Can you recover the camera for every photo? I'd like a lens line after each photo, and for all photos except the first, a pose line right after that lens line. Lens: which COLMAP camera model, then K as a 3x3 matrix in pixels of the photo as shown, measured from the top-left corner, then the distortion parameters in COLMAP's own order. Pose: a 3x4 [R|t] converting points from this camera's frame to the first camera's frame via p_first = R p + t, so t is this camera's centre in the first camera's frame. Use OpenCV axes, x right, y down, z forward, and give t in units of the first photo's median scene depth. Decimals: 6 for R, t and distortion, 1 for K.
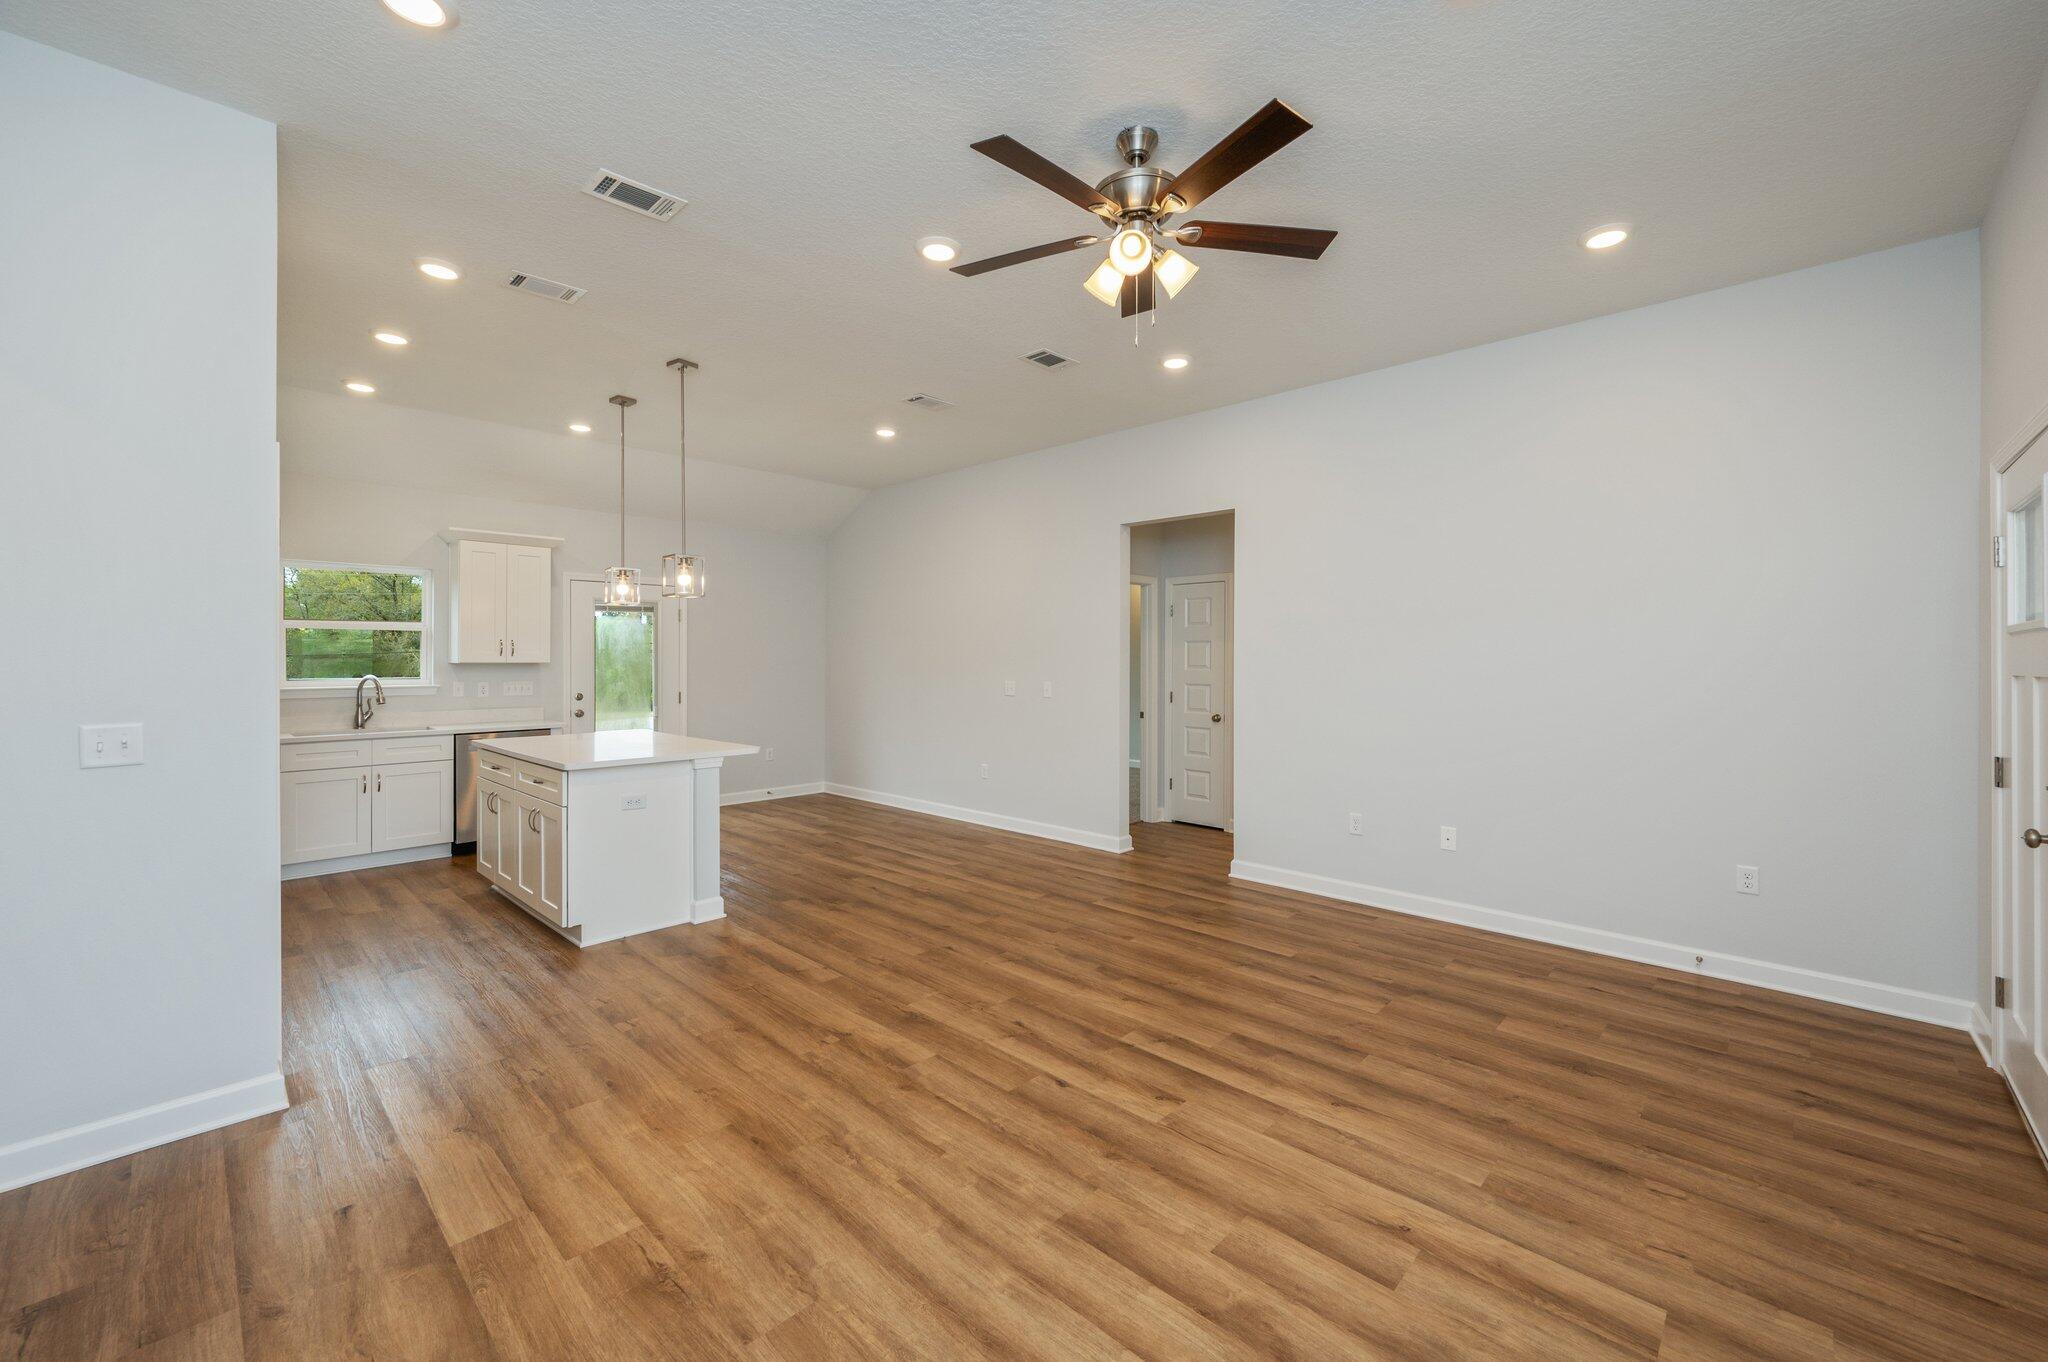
lens RADIAL K [[805.5, 0, 1024.0], [0, 805.5, 681.0], [0, 0, 1]] dist [0.001874, 0.000106]
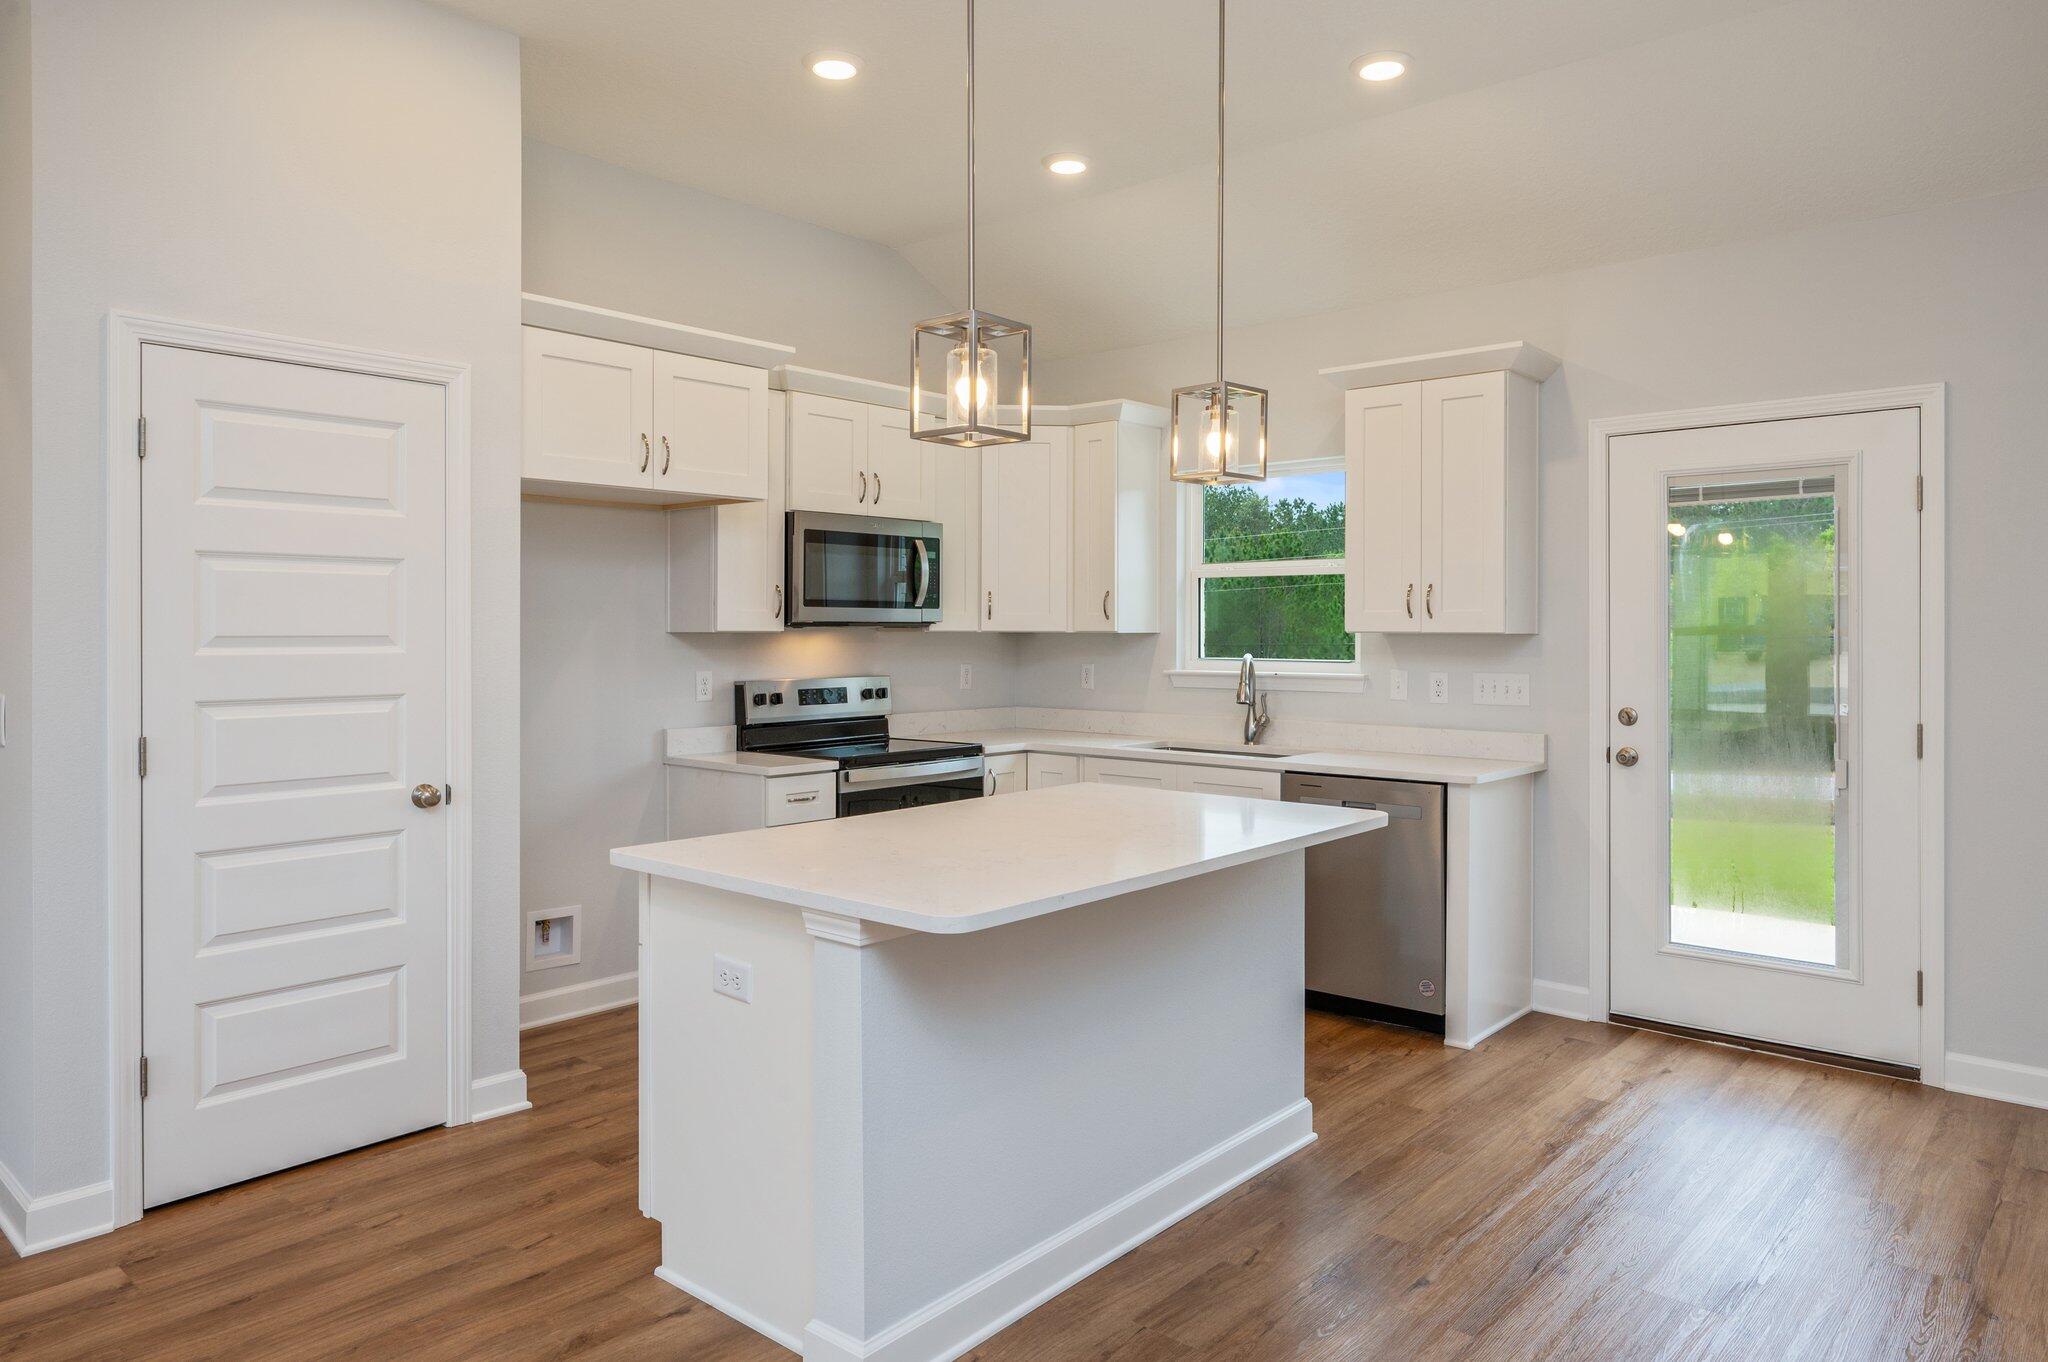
lens RADIAL K [[1303.2, 0, 1030.3], [0, 1303.2, 637.2], [0, 0, 1]] dist [0.002226, 0.002651]
pose [[0.043599, 0.001261, -0.999048, 0.119462], [-0.025350, 0.999679, 0.000156, -0.015547], [0.998727, 0.025319, 0.043617, 0.808029]]
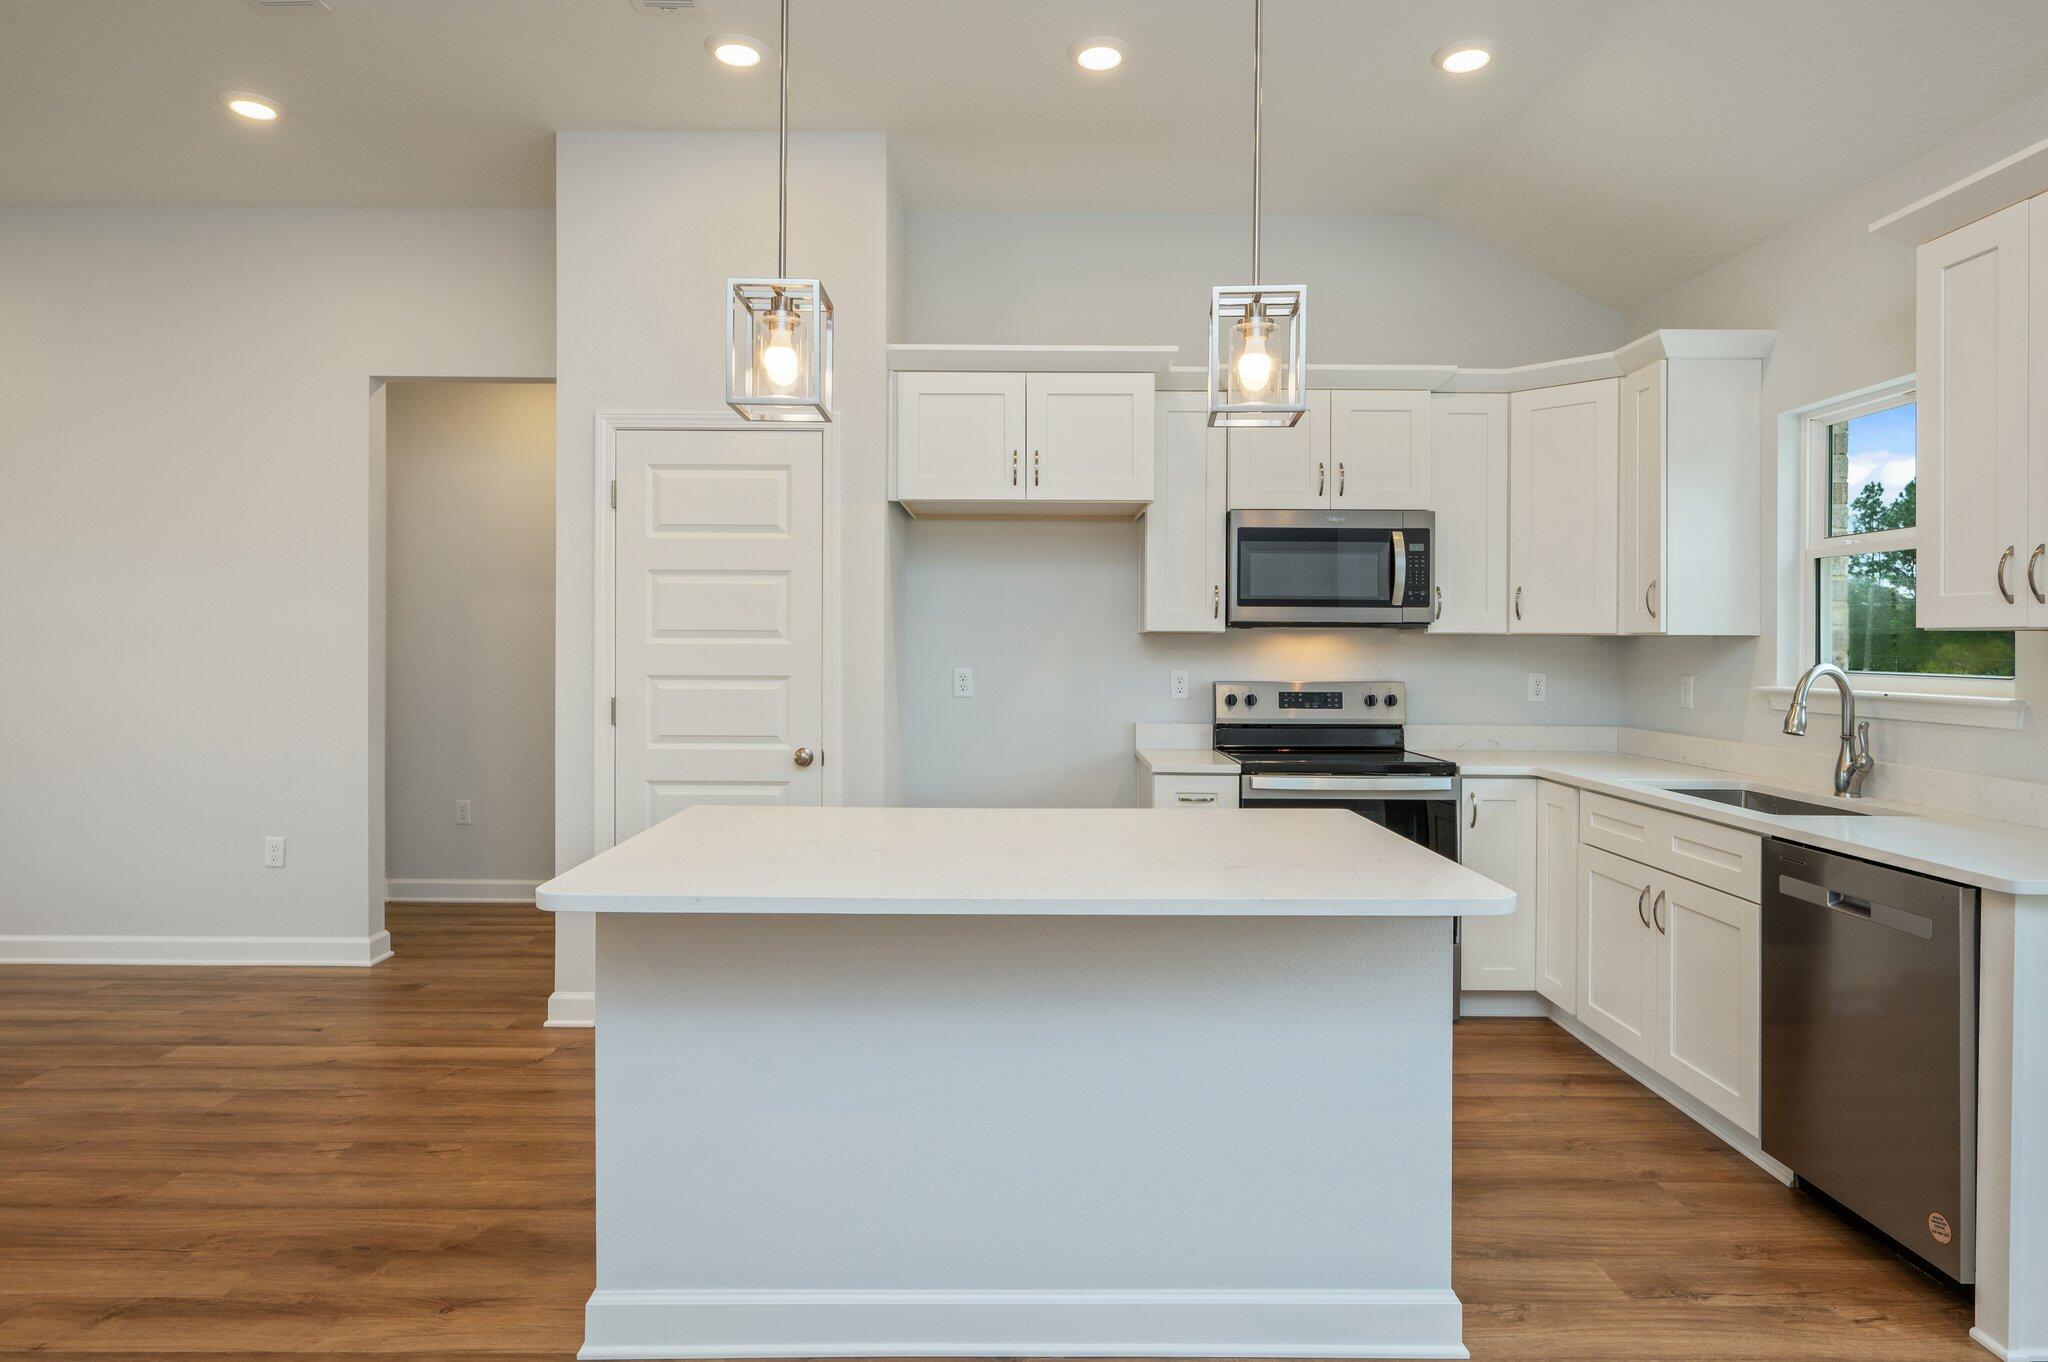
lens RADIAL K [[1148.0, 0, 1025.9], [0, 1148.0, 650.8], [0, 0, 1]] dist [-0.001850, 0.001639]
pose [[-0.720684, -0.004312, -0.693250, -0.132843], [-0.026558, 0.999418, 0.021393, -0.015311], [0.692754, 0.033829, -0.720380, 1.143207]]
